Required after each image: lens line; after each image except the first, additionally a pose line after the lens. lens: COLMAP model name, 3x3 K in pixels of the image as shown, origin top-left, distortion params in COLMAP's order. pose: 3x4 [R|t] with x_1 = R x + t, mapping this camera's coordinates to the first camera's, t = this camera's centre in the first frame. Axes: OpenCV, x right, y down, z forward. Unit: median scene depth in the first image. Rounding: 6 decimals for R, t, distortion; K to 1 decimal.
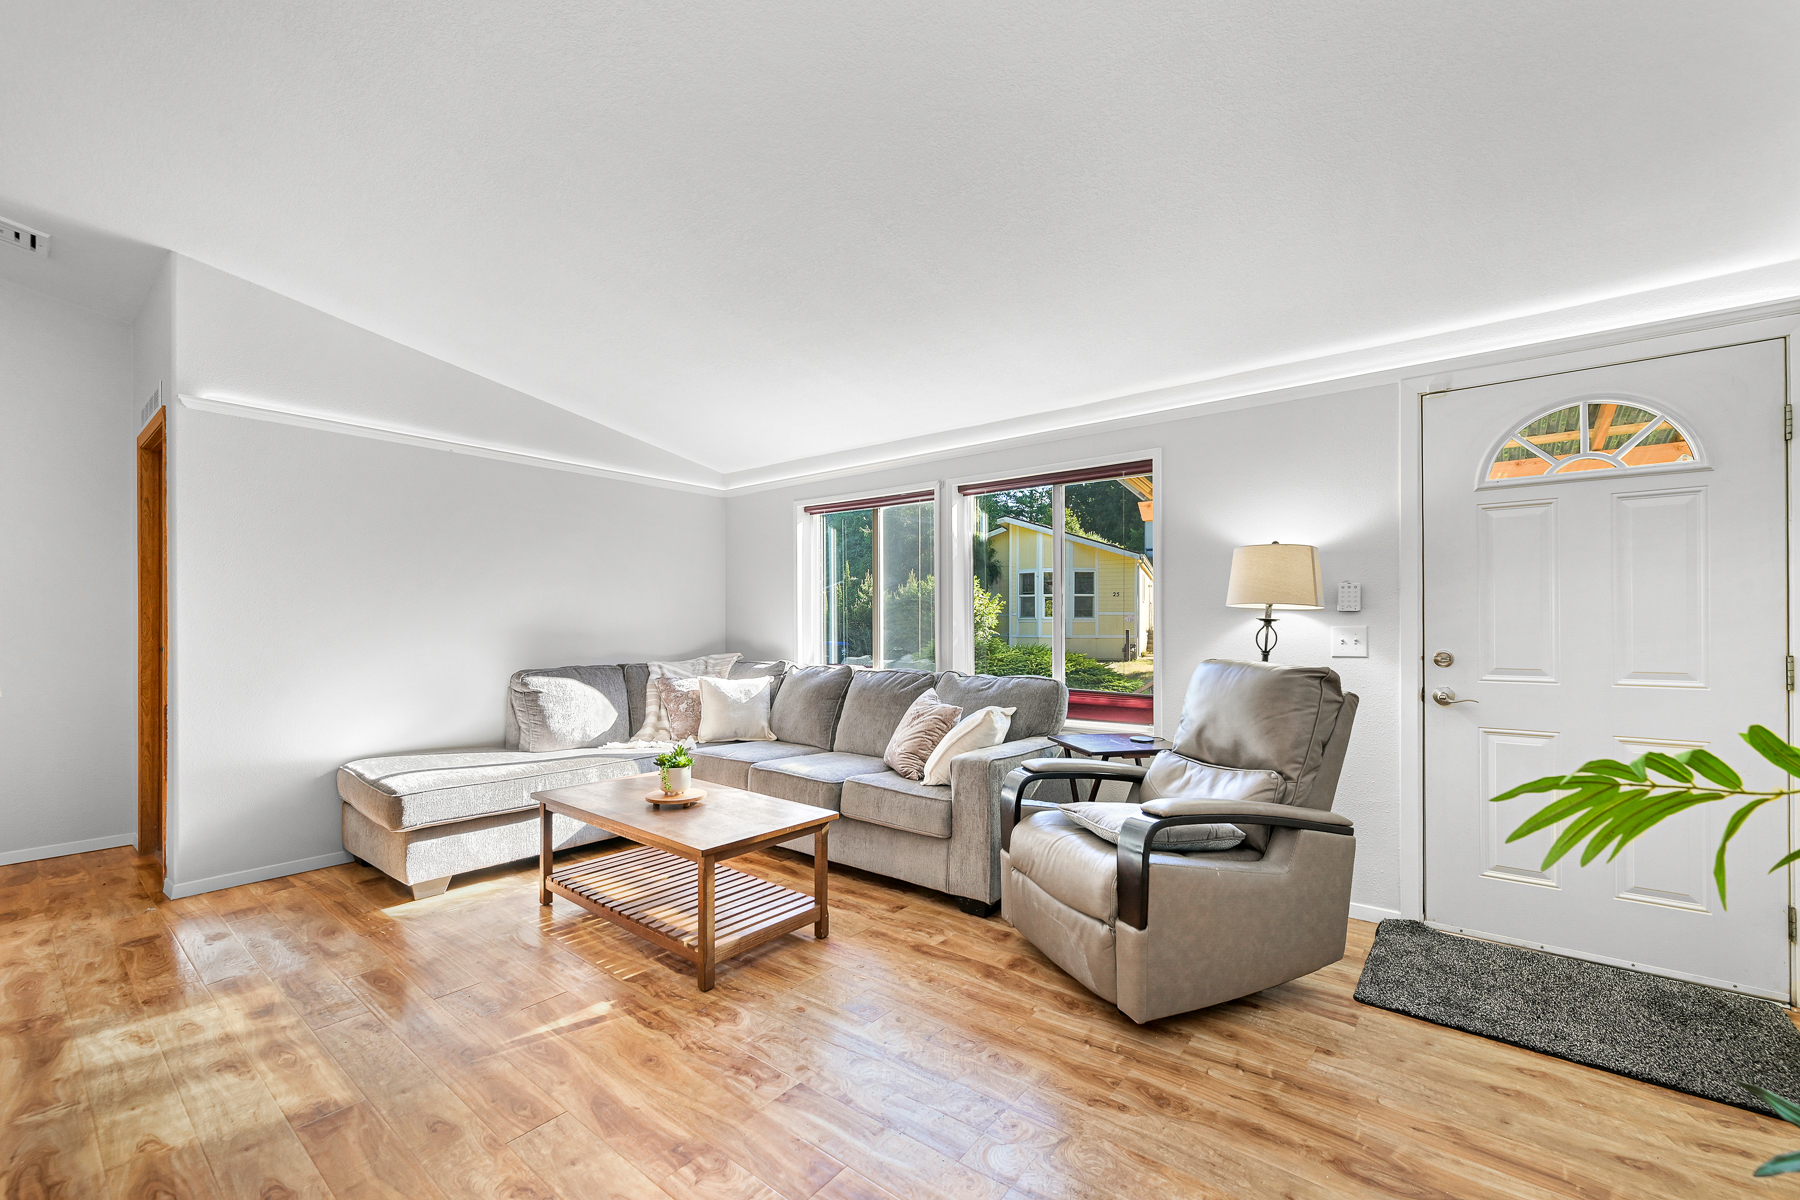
lens RADIAL K [[734.7, 0, 890.7], [0, 734.7, 623.4], [0, 0, 1]] dist [-0.000871, -0.000140]
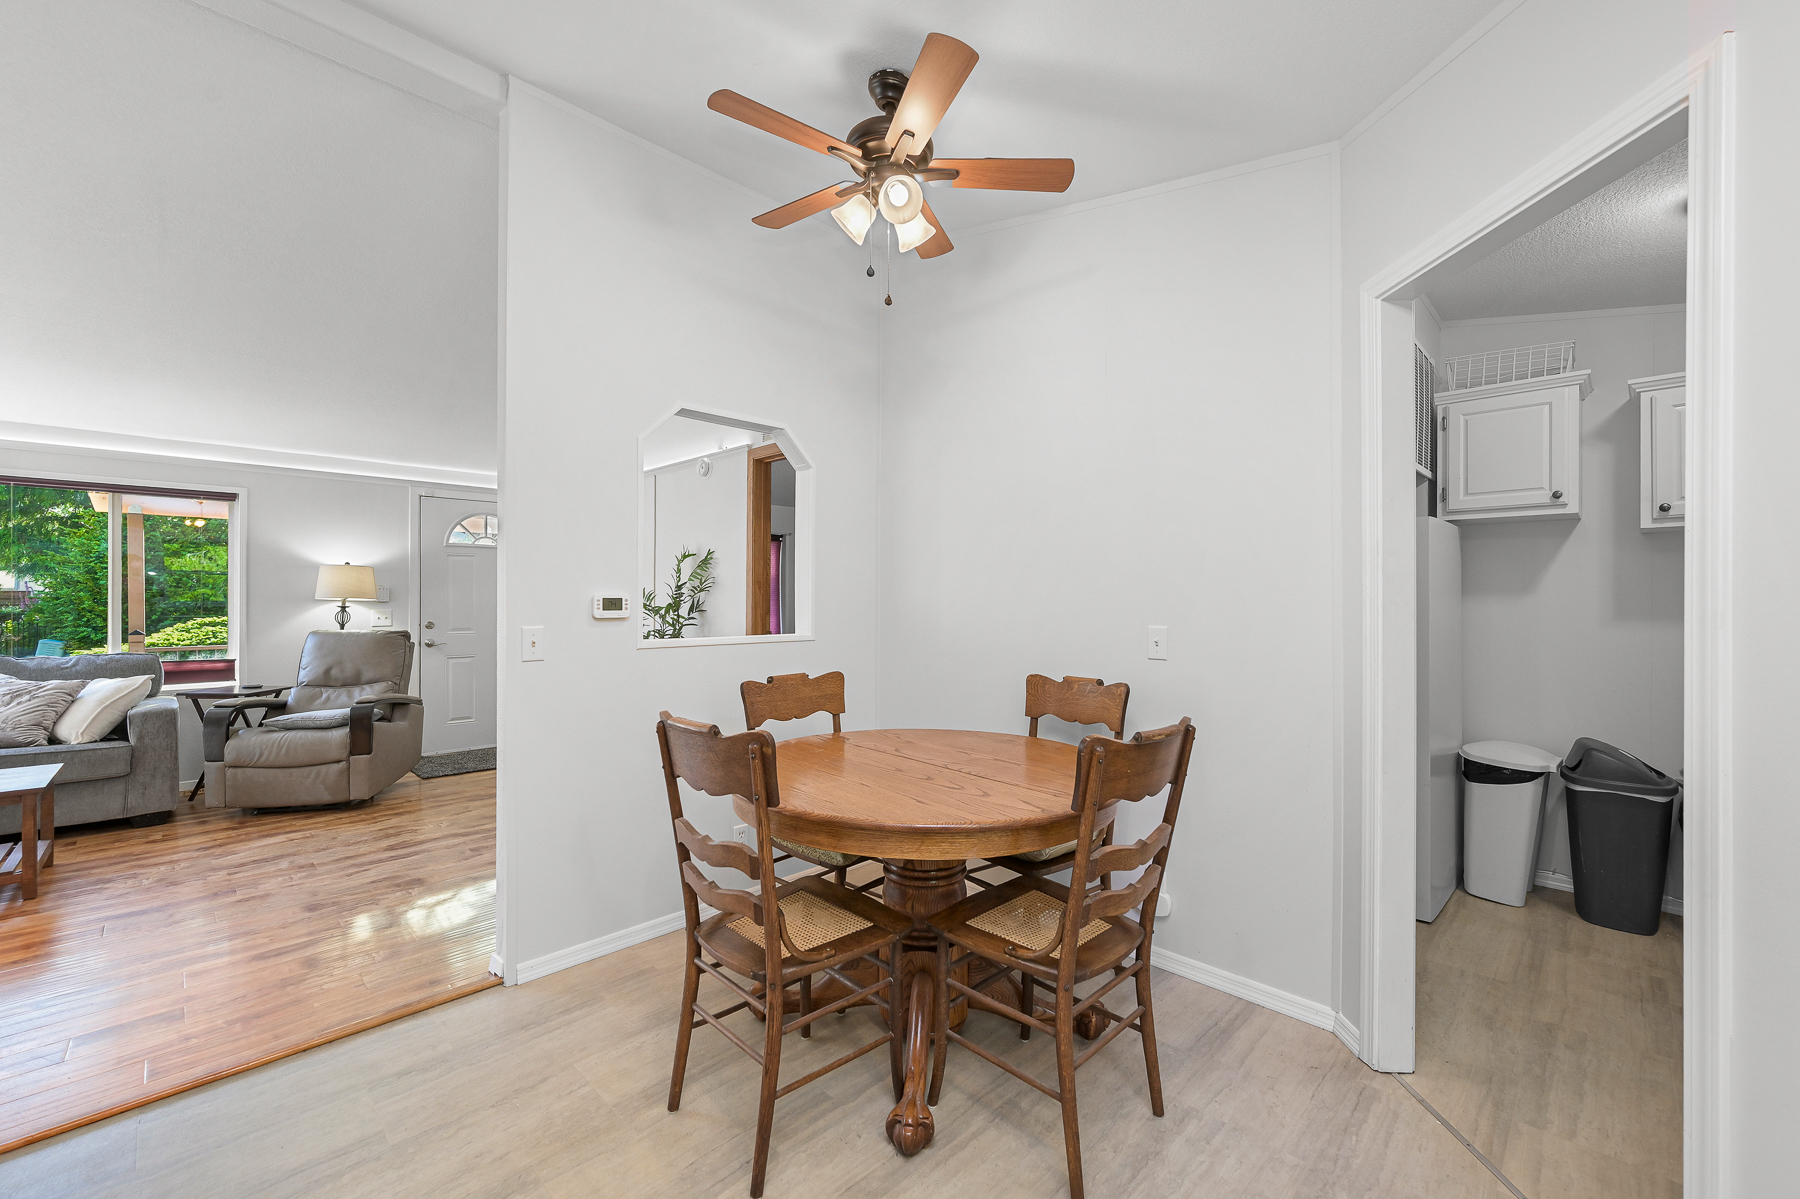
lens RADIAL K [[723.0, 0, 924.8], [0, 723.0, 601.4], [0, 0, 1]] dist [-0.001096, -0.000360]
pose [[0.067219, 0.000730, 0.997738, -1.436508], [-0.005769, 0.999983, -0.000343, -0.031103], [-0.997722, -0.005733, 0.067222, -0.642311]]
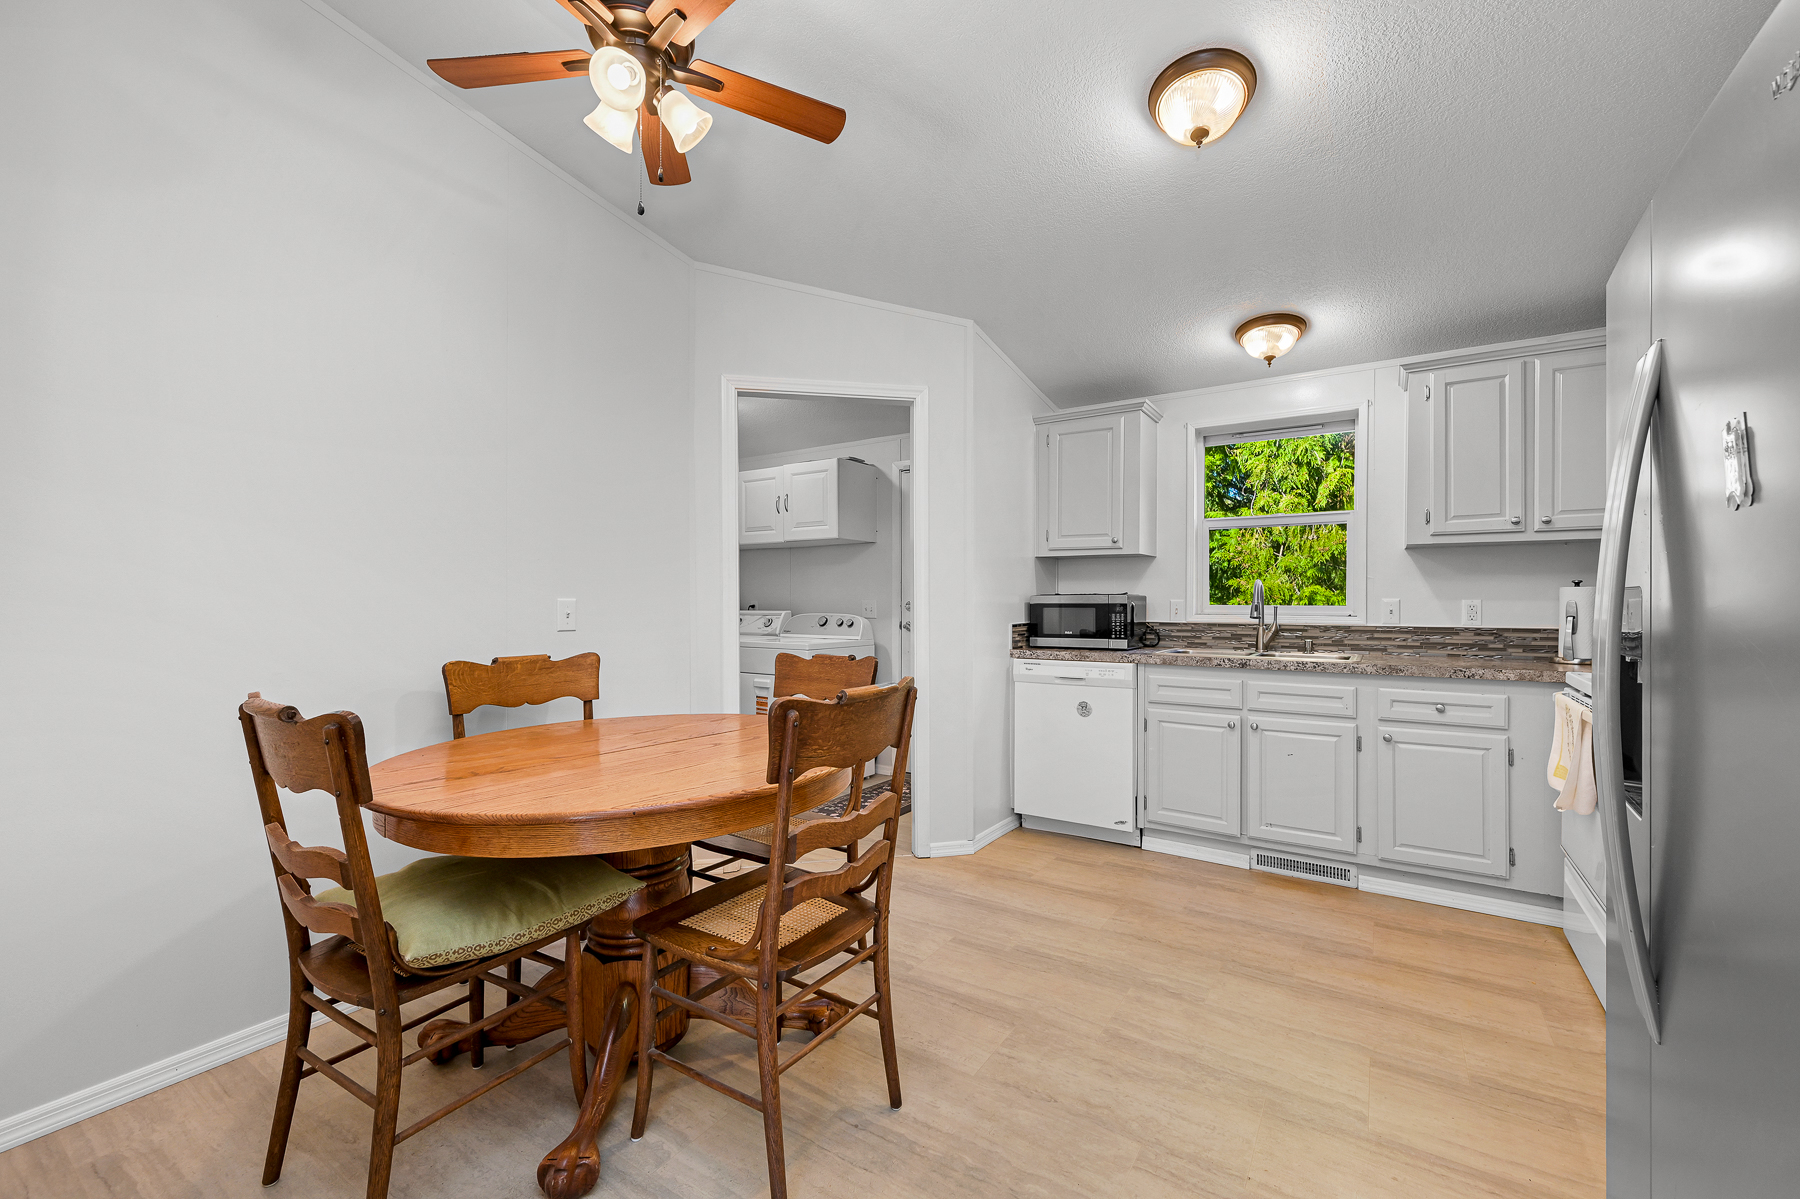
lens RADIAL K [[723.0, 0, 924.8], [0, 723.0, 601.4], [0, 0, 1]] dist [-0.001096, -0.000360]
pose [[-0.992947, 0.000490, -0.118560, -0.734645], [0.000745, 0.999997, -0.002113, 0.012806], [0.118559, -0.002186, -0.992945, 0.240333]]
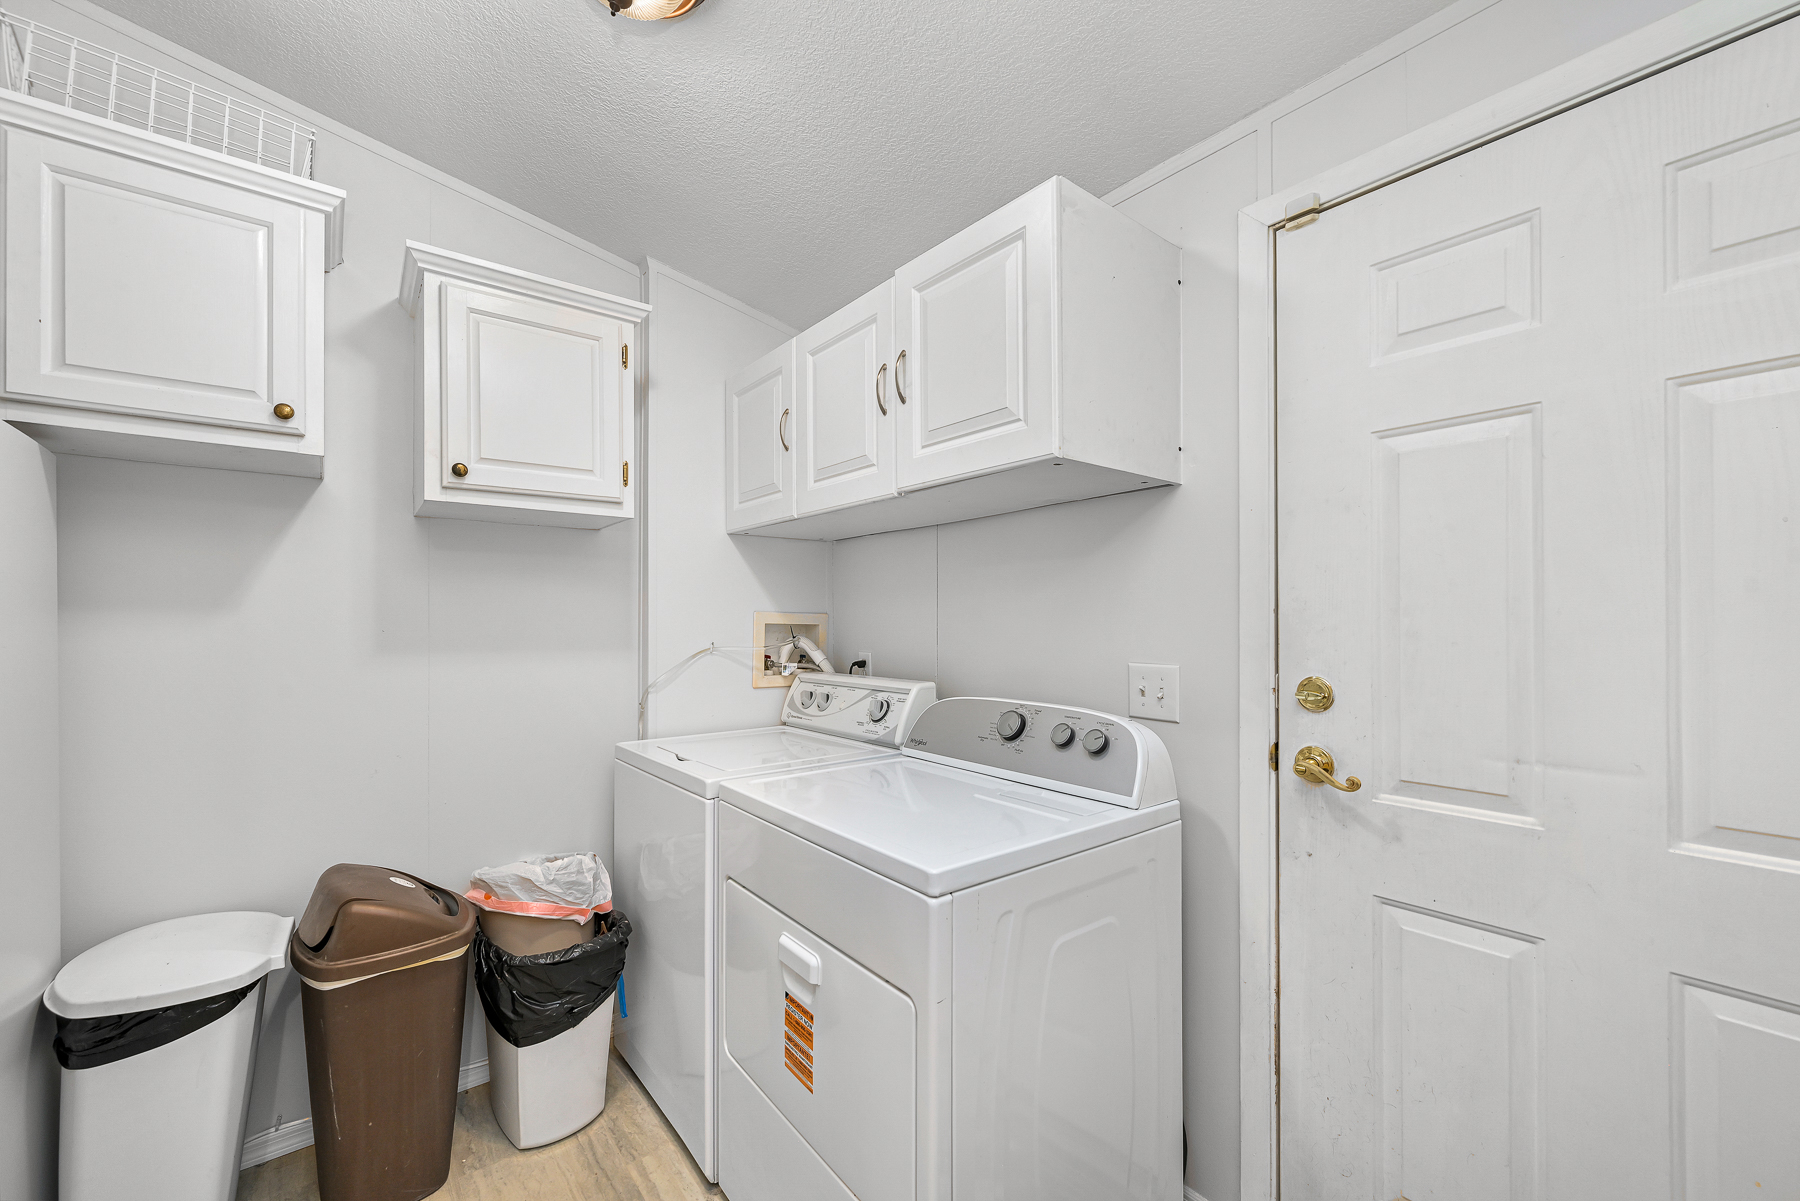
lens RADIAL K [[714.0, 0, 909.9], [0, 714.0, 612.5], [0, 0, 1]] dist [0.000339, 0.000180]
pose [[-0.980881, 0.005745, 0.194524, -0.728221], [0.003777, 0.999938, -0.010487, -0.039628], [-0.194572, -0.009552, -0.980842, -1.179349]]
